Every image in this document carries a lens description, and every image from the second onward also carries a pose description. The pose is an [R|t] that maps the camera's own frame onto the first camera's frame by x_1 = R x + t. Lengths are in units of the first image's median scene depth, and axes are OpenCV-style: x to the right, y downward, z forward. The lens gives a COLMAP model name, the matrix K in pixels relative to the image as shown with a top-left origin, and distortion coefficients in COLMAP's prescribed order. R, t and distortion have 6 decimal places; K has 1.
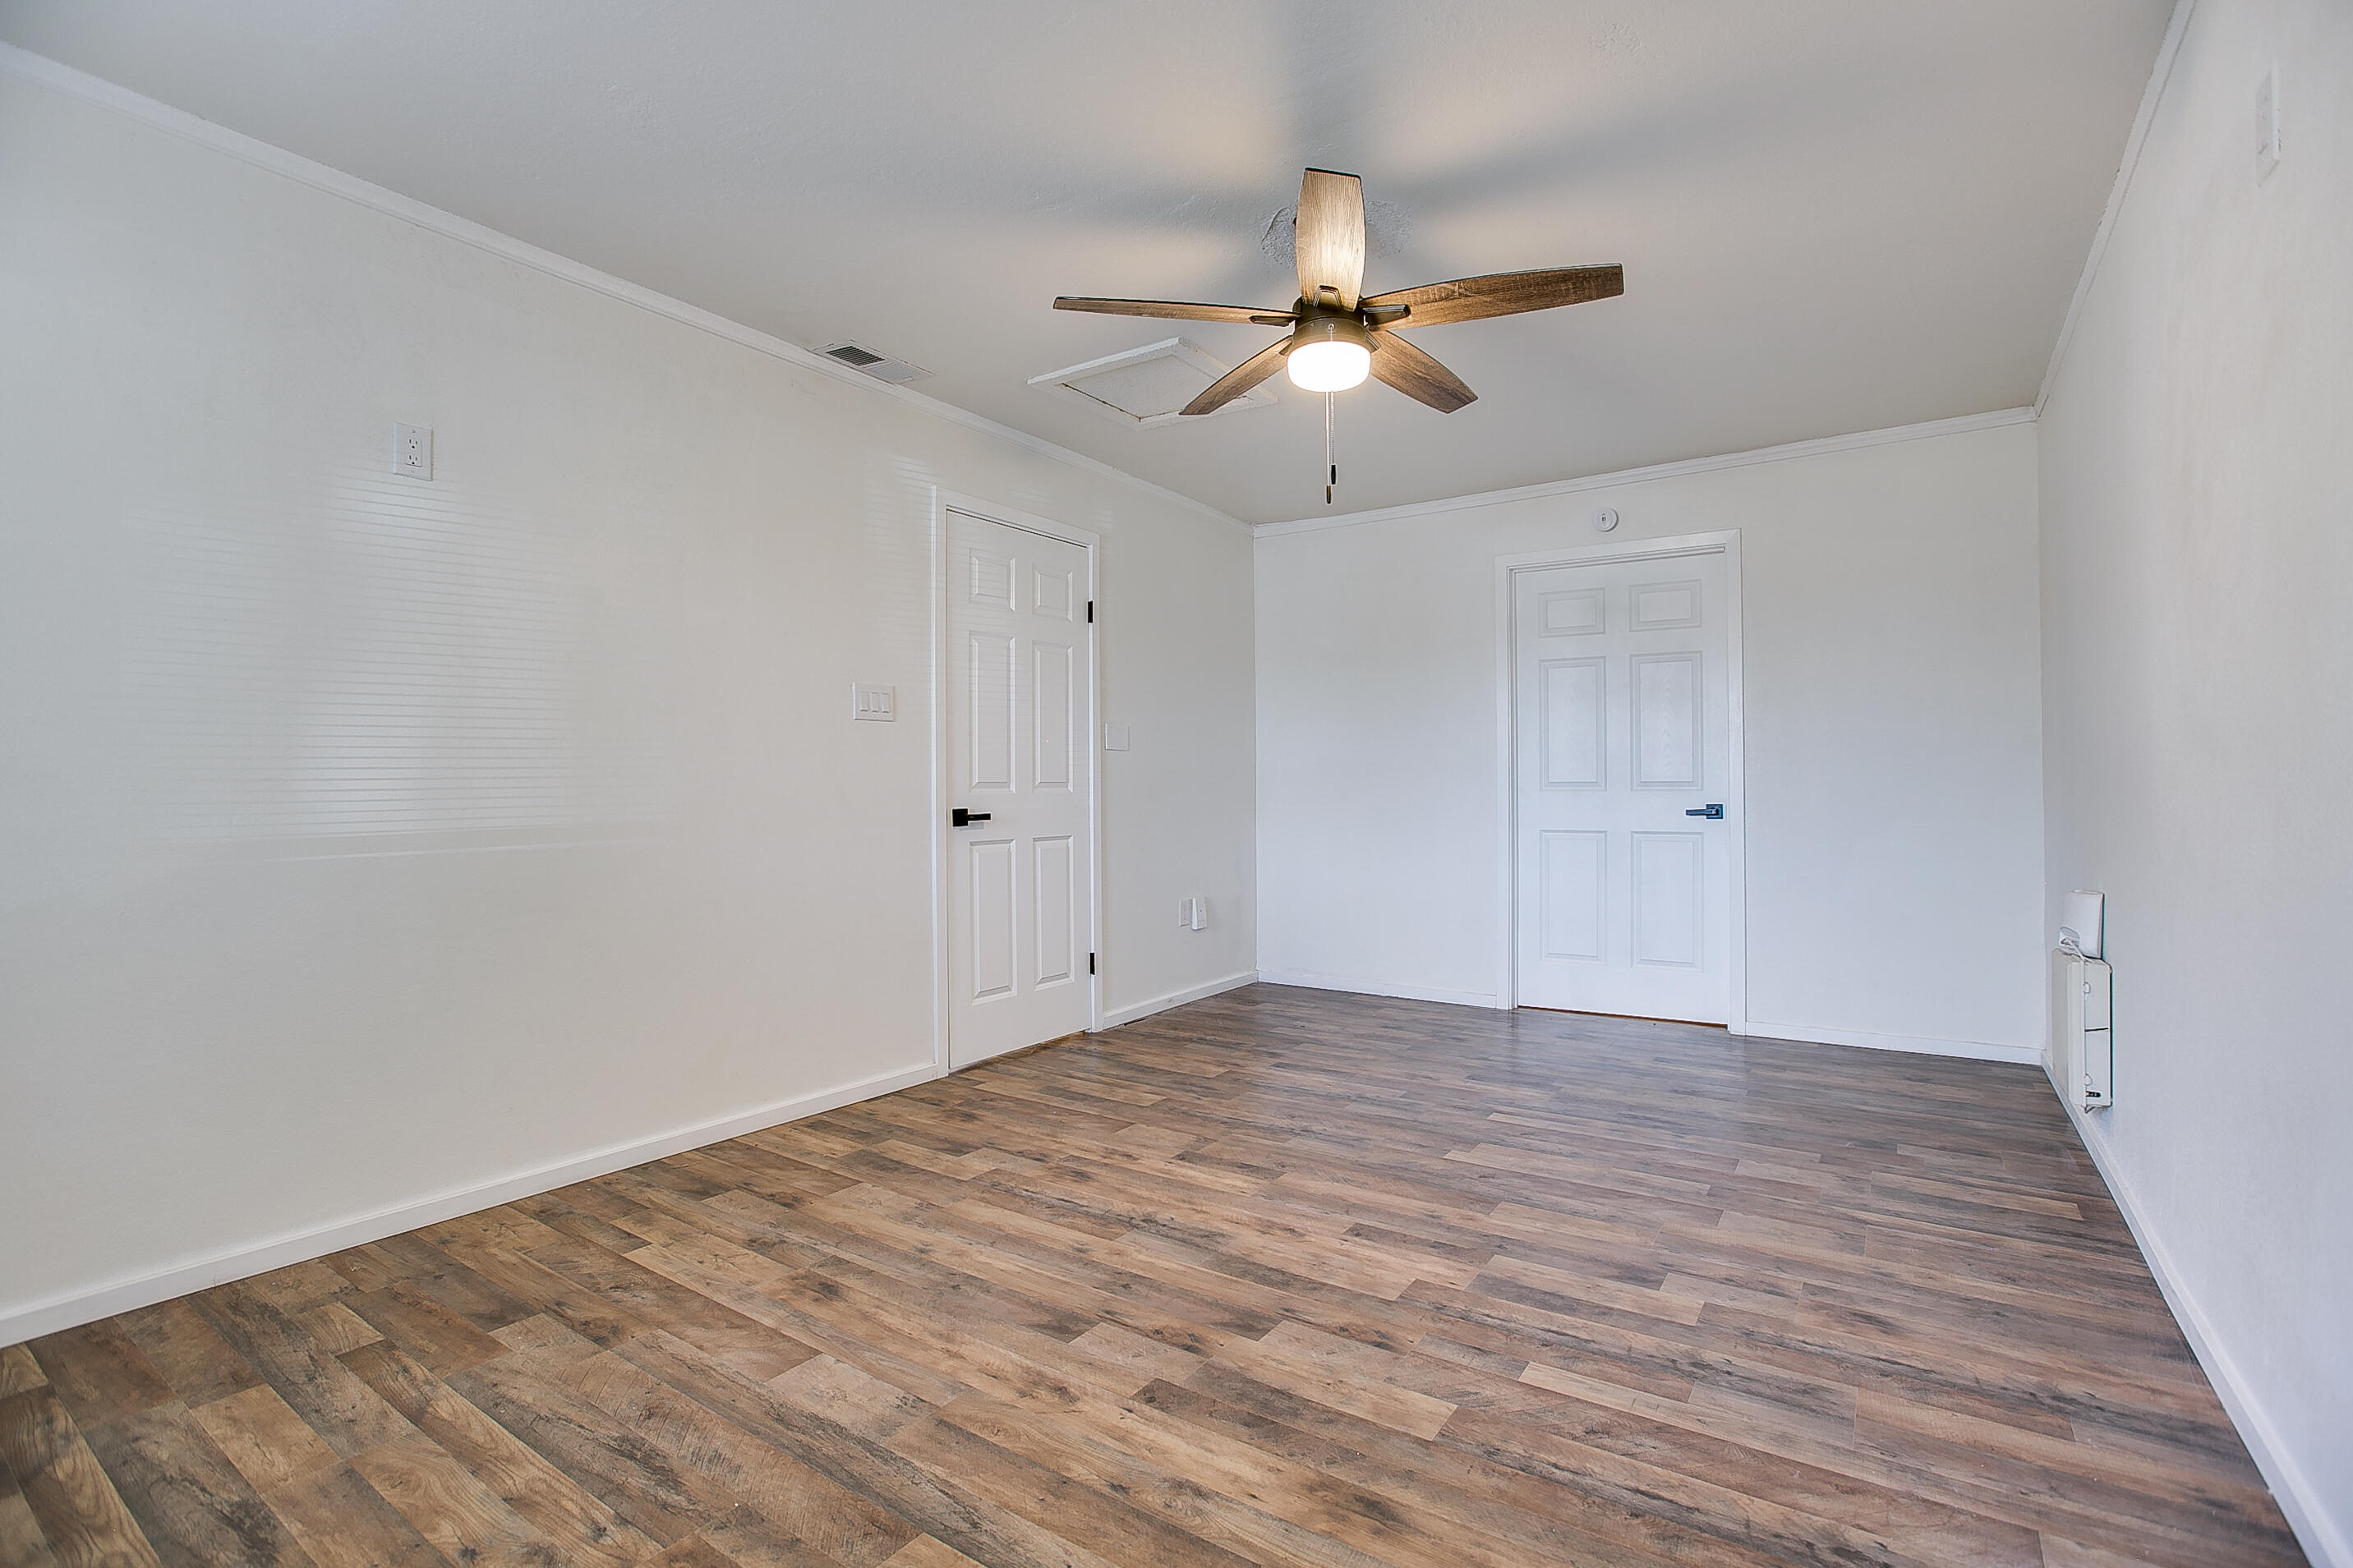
lens RADIAL K [[1073.9, 0, 1169.3], [0, 1073.9, 785.8], [0, 0, 1]] dist [-0.046559, 0.013190]
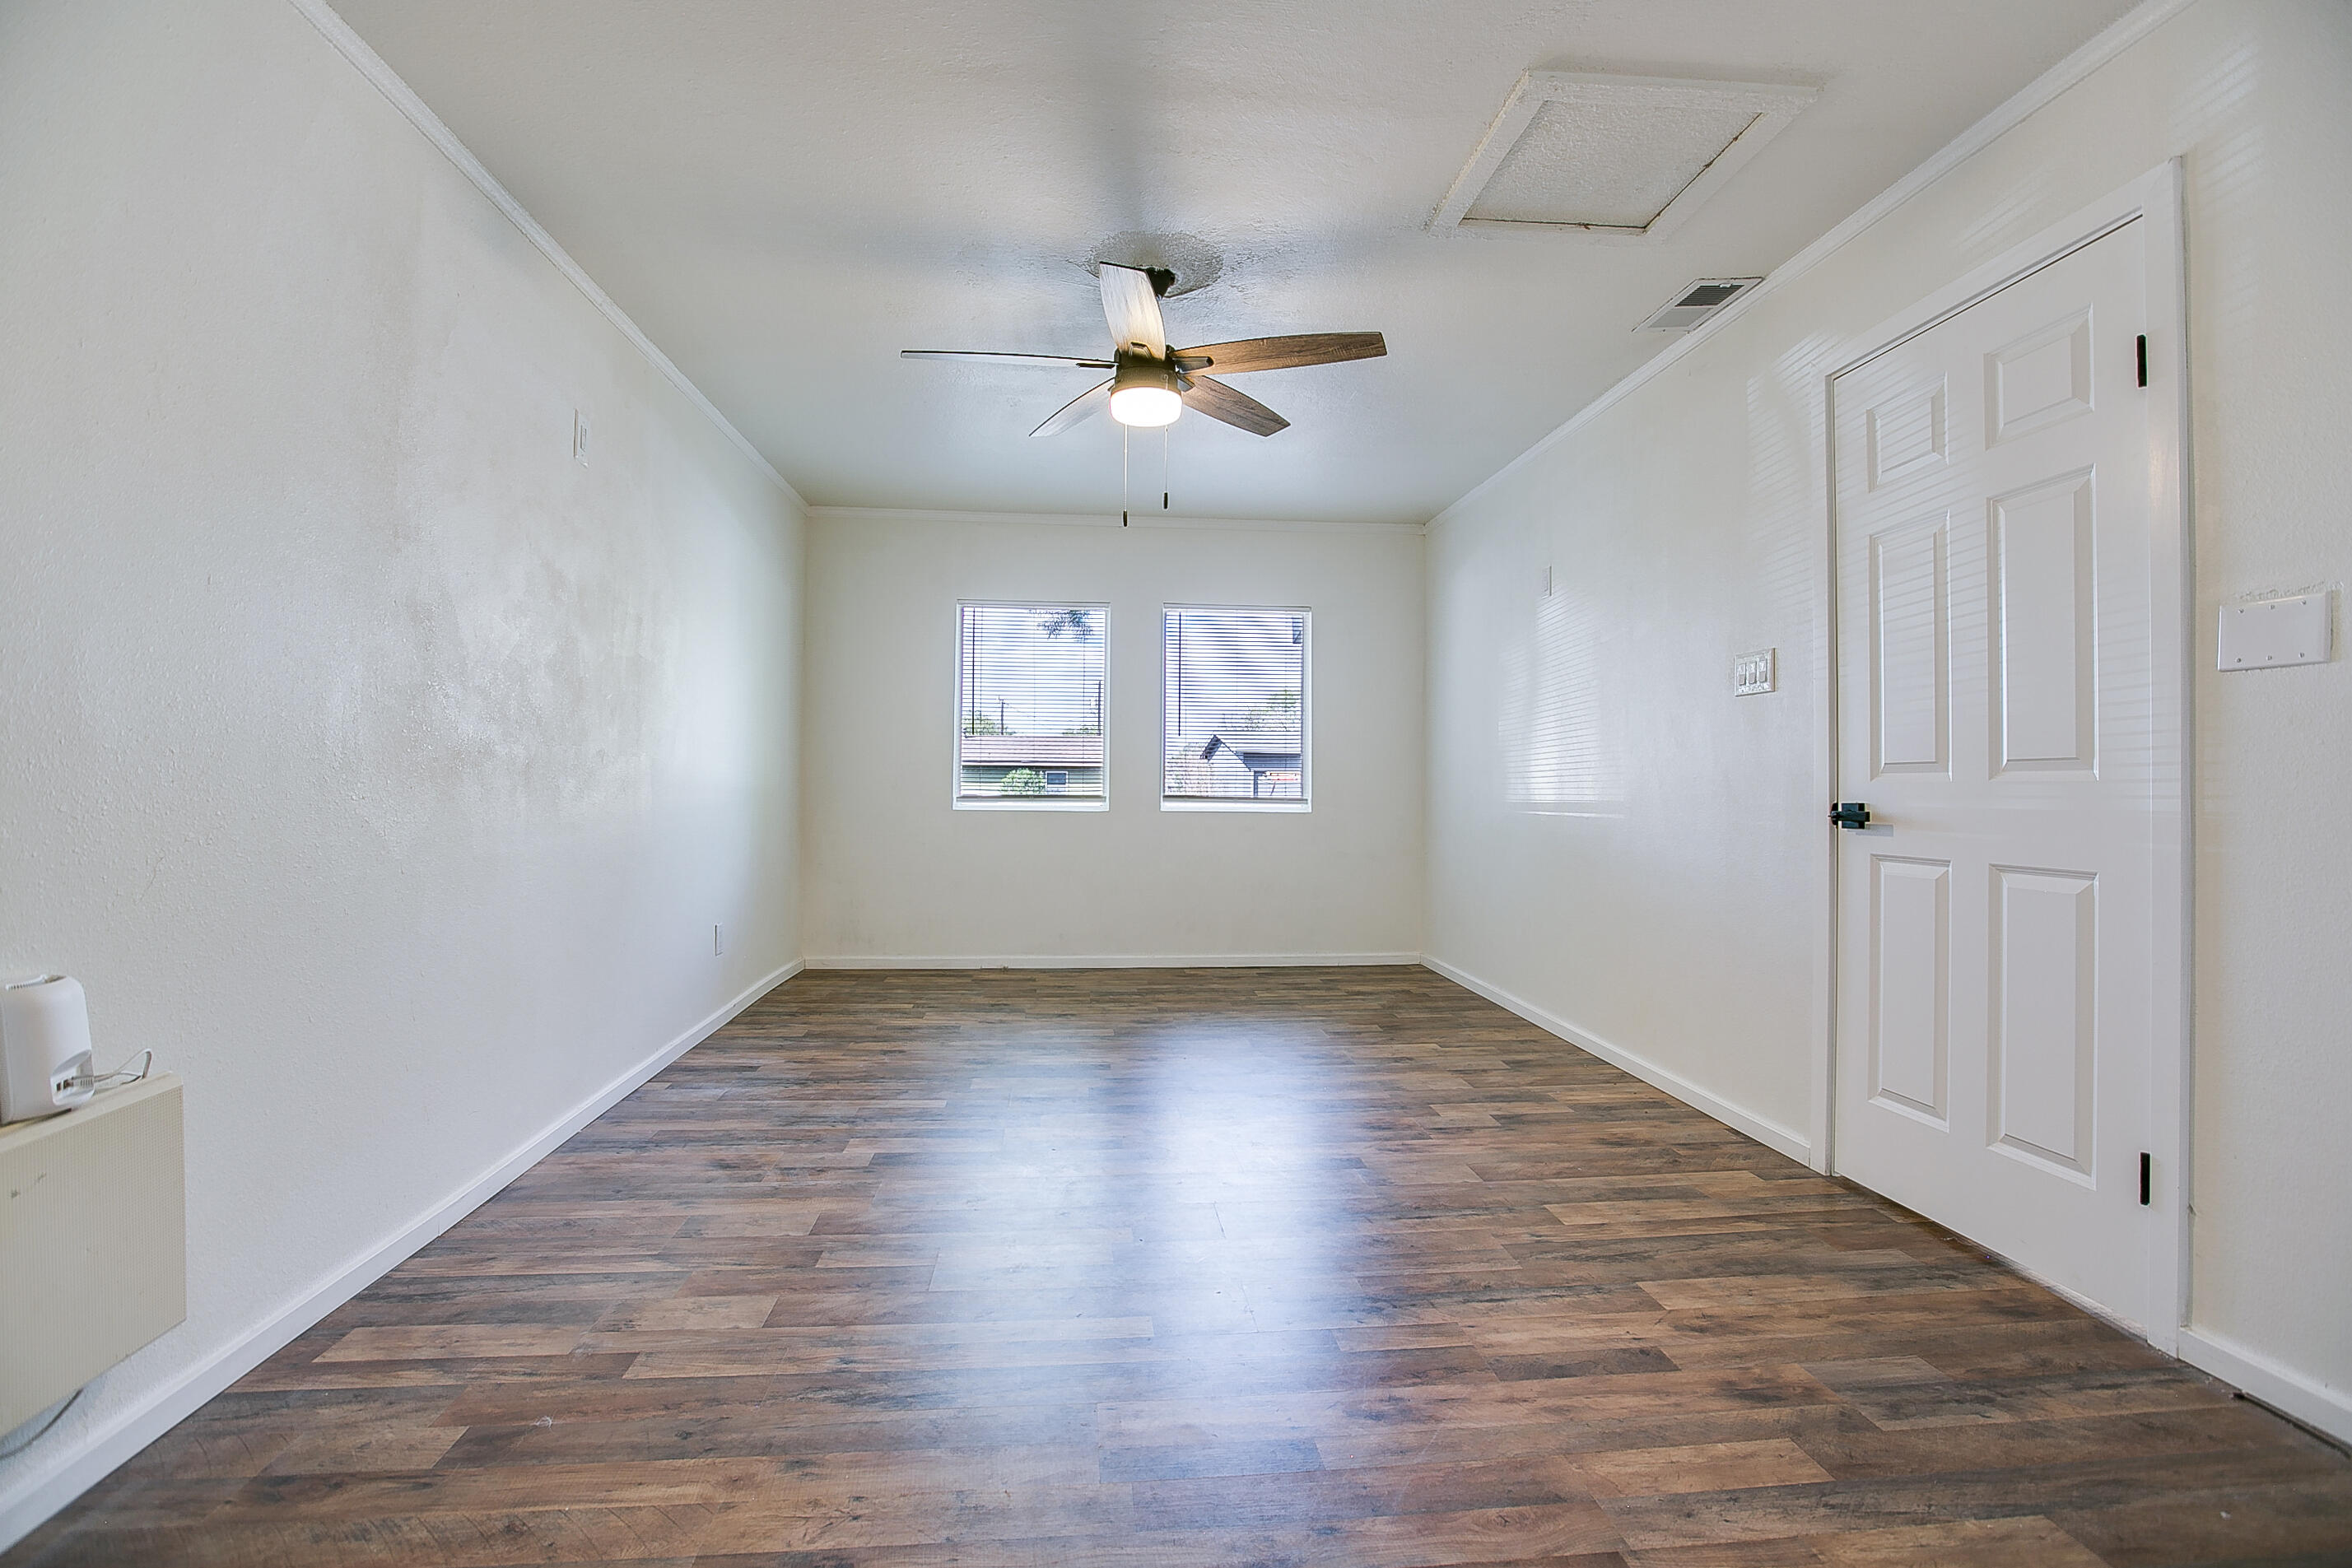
lens RADIAL K [[1097.1, 0, 1179.0], [0, 1097.1, 784.6], [0, 0, 1]] dist [-0.047421, 0.013693]
pose [[-0.761826, 0.002577, -0.647777, 0.751331], [0.003655, 0.999993, -0.000320, 0.012355], [0.647771, -0.002611, -0.761830, 1.627442]]
